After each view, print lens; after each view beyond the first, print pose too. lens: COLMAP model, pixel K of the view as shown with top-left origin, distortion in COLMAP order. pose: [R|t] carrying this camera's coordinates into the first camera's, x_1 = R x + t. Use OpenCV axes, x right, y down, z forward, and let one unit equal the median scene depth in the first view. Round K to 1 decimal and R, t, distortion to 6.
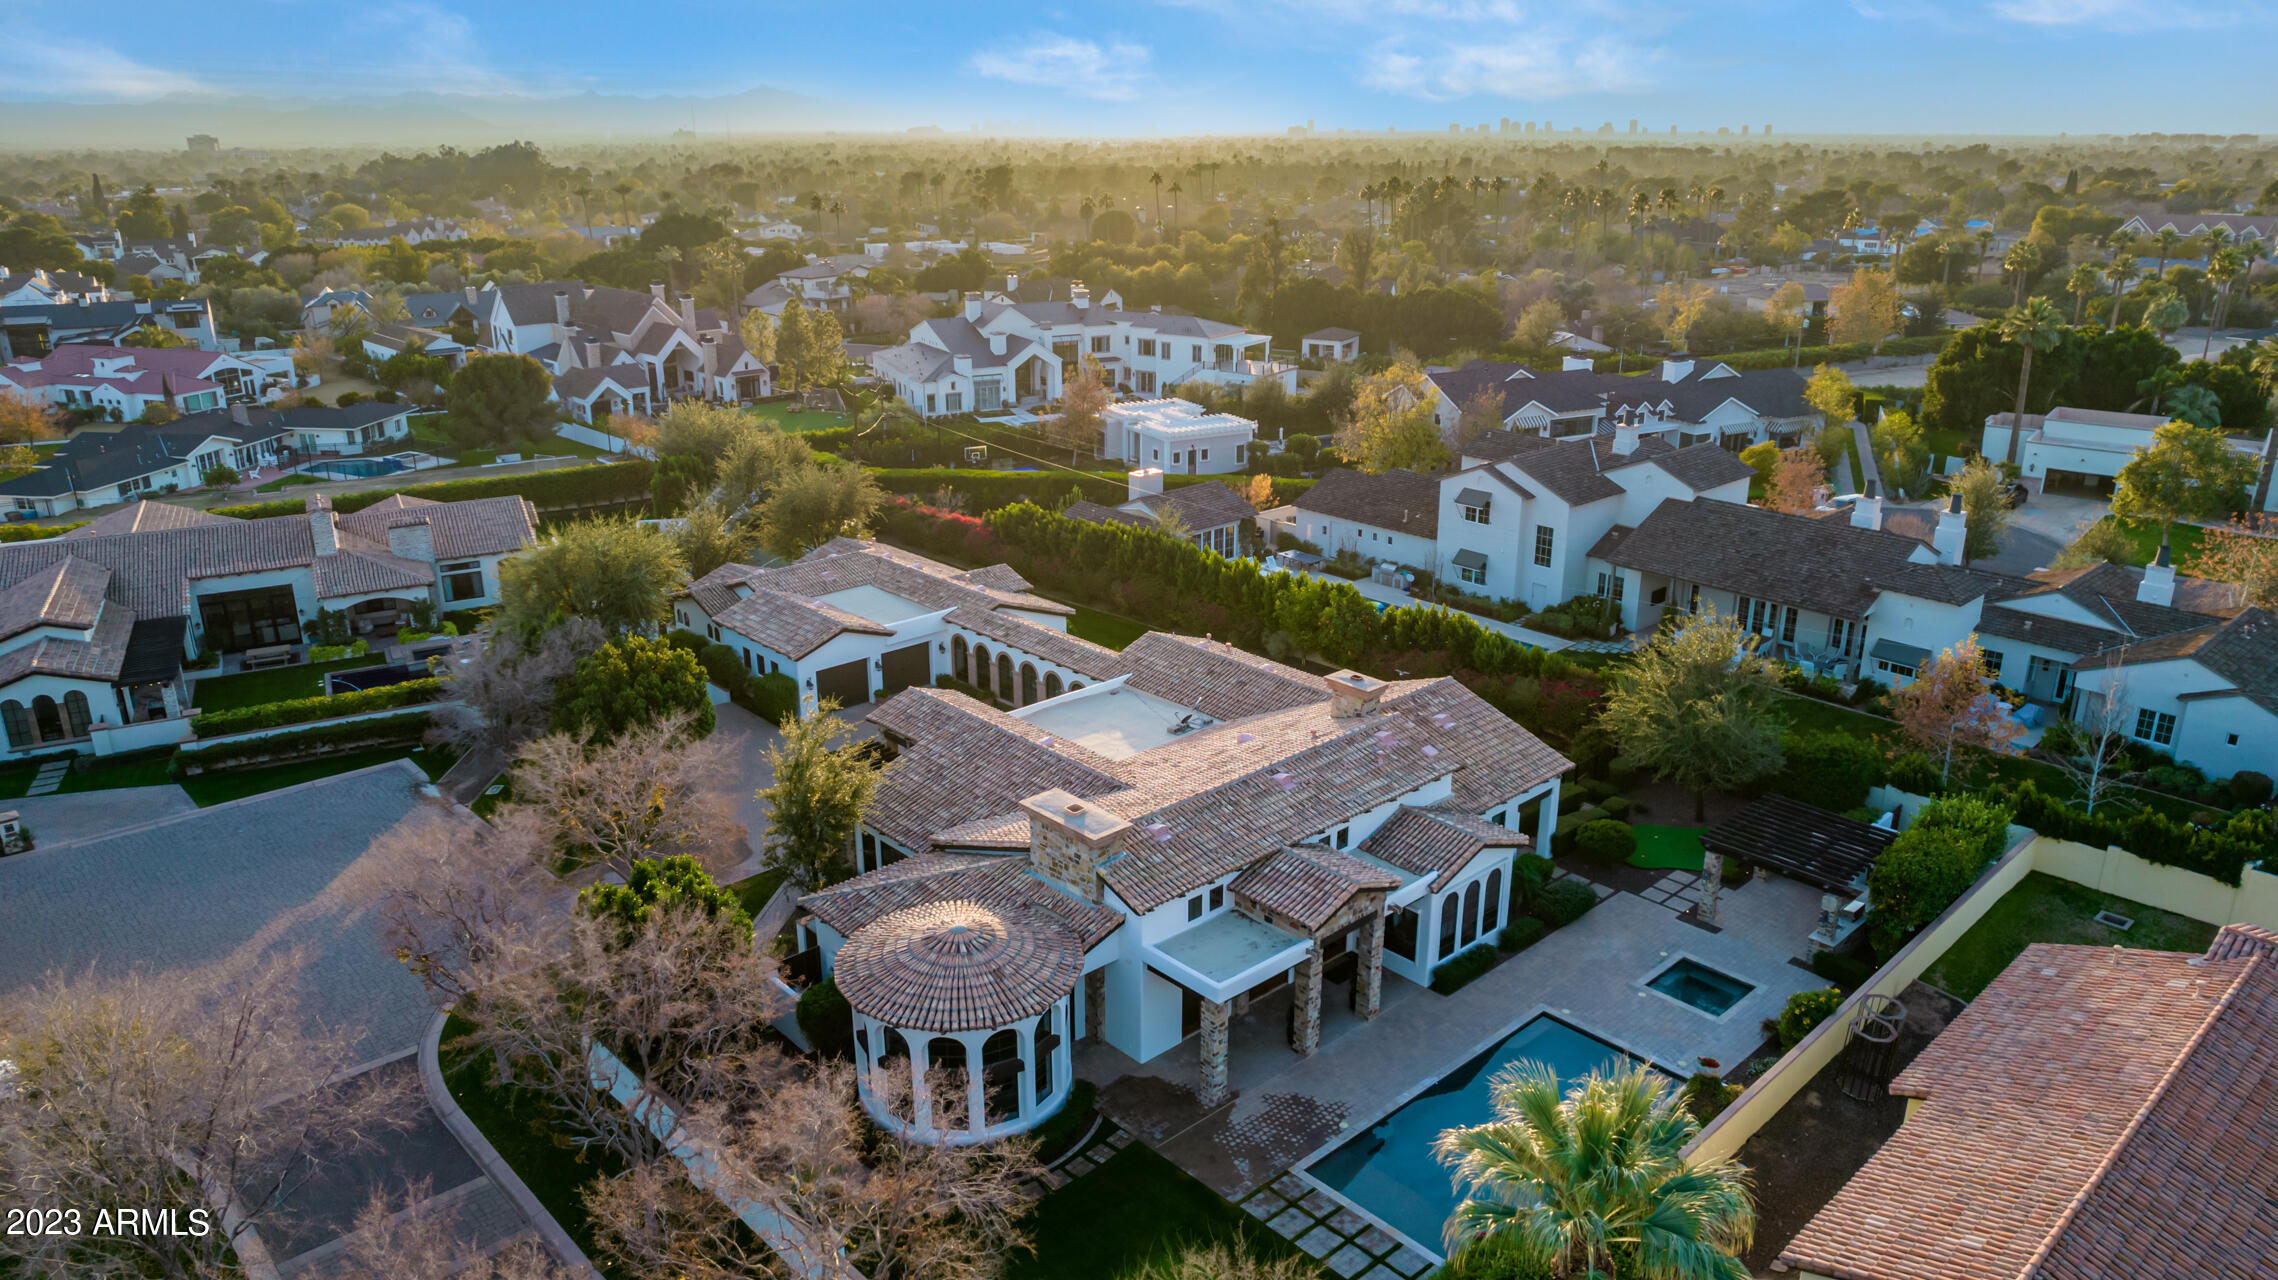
lens RADIAL K [[1514.4, 0, 1113.3], [0, 1514.4, 644.4], [0, 0, 1]] dist [-0.072142, 0.062390]
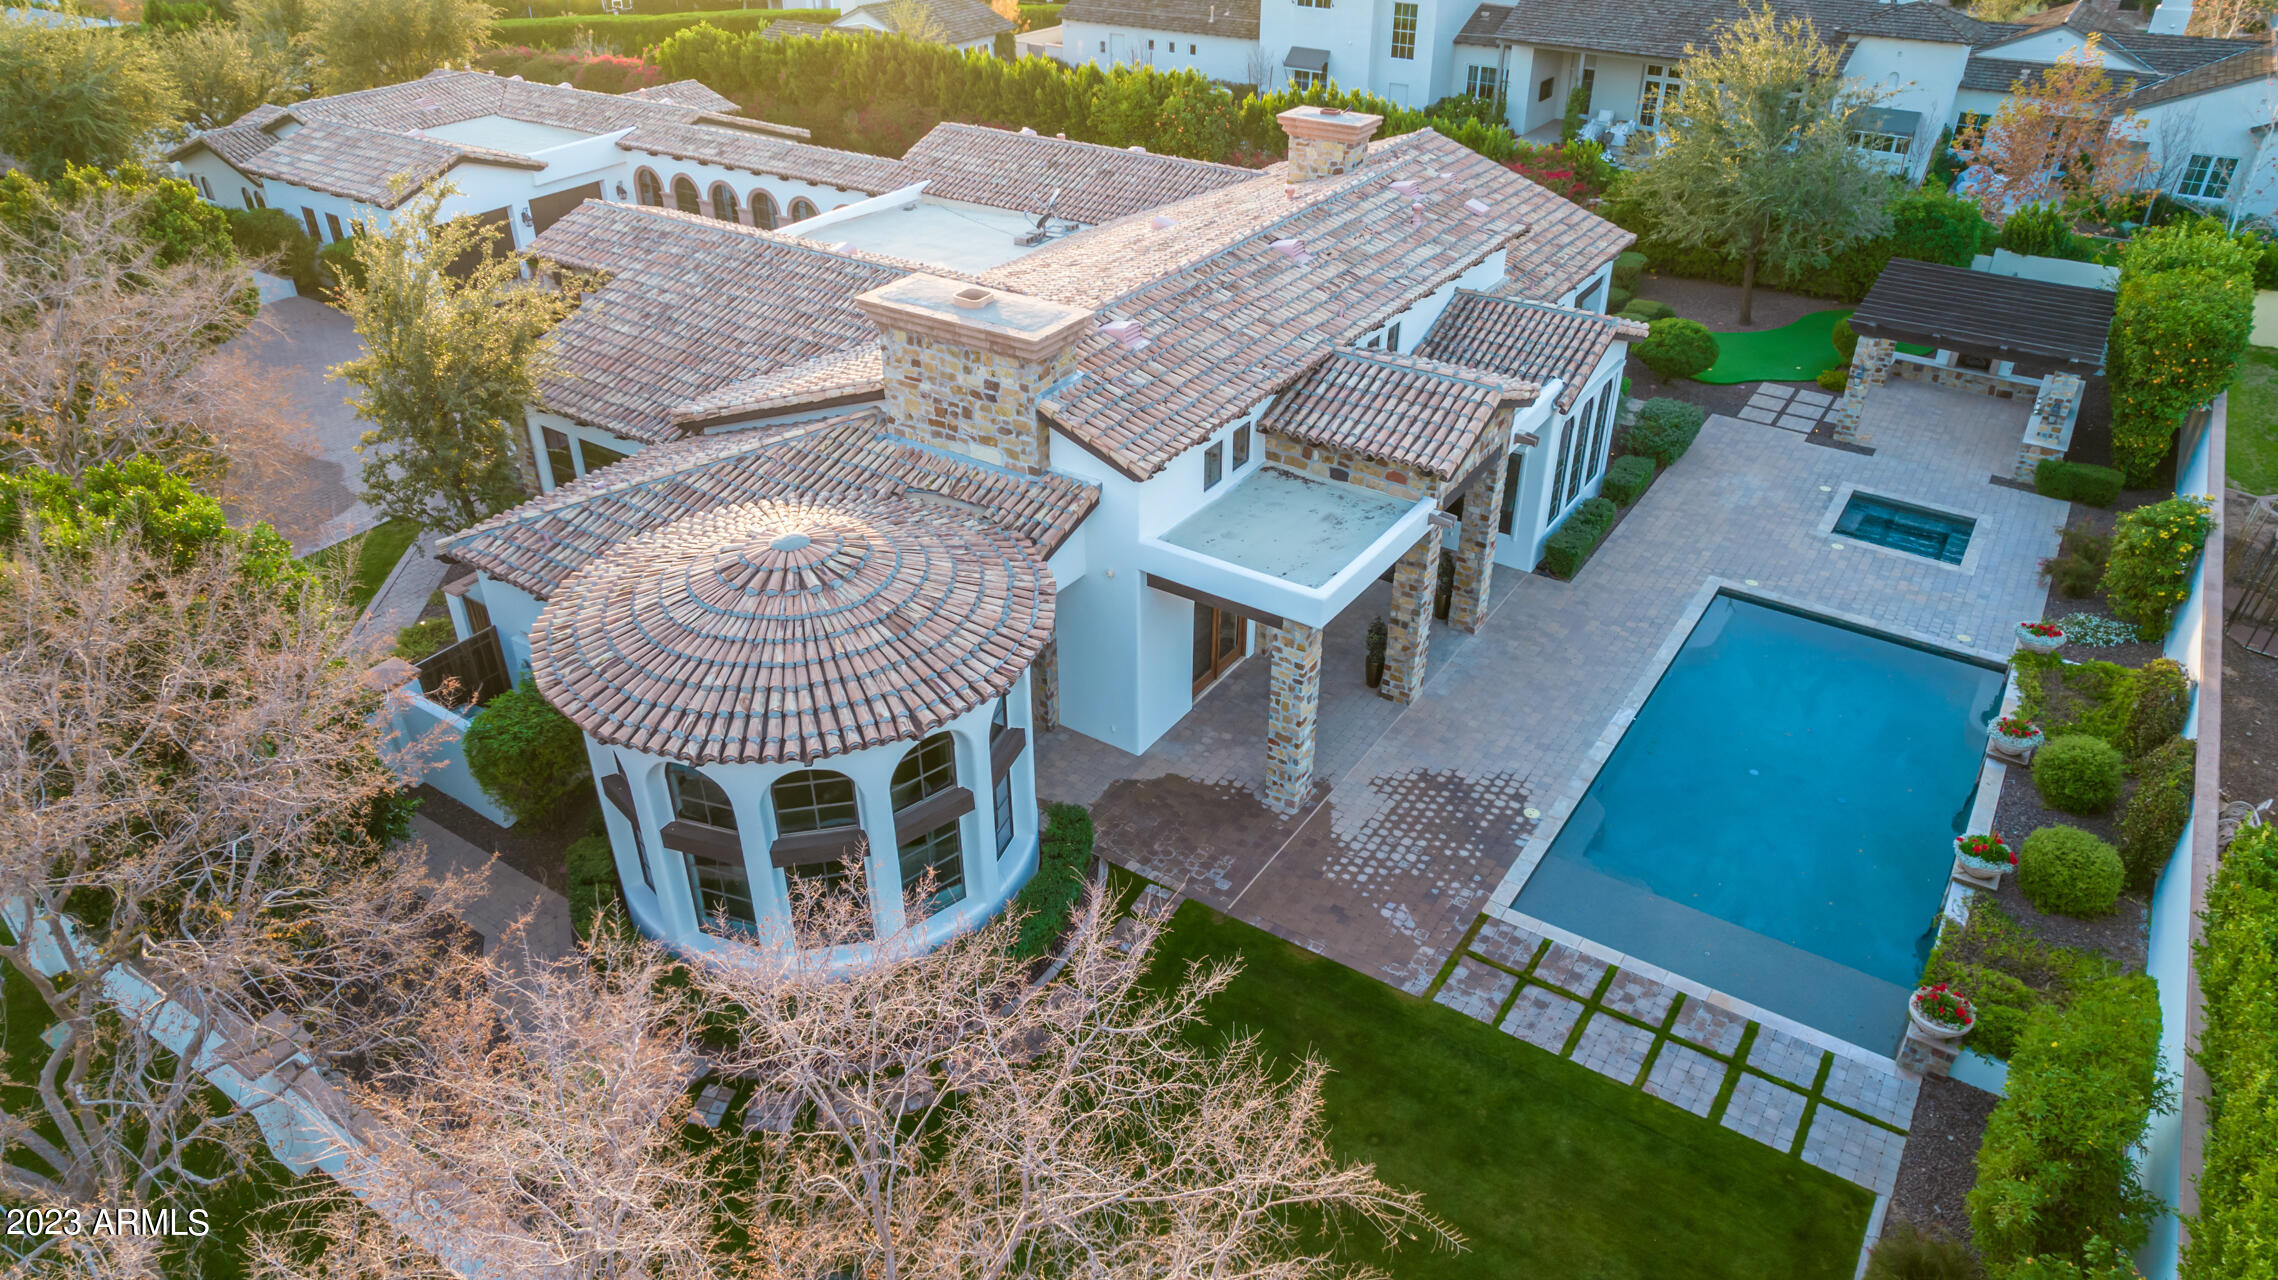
lens RADIAL K [[1450.5, 0, 1126.5], [0, 1450.5, 640.2], [0, 0, 1]] dist [-0.080184, 0.064900]
pose [[0.968627, -0.125298, 0.214621, -0.080919], [0.075291, 0.970967, 0.227056, 0.098258], [-0.236839, -0.203774, 0.949939, 0.427865]]
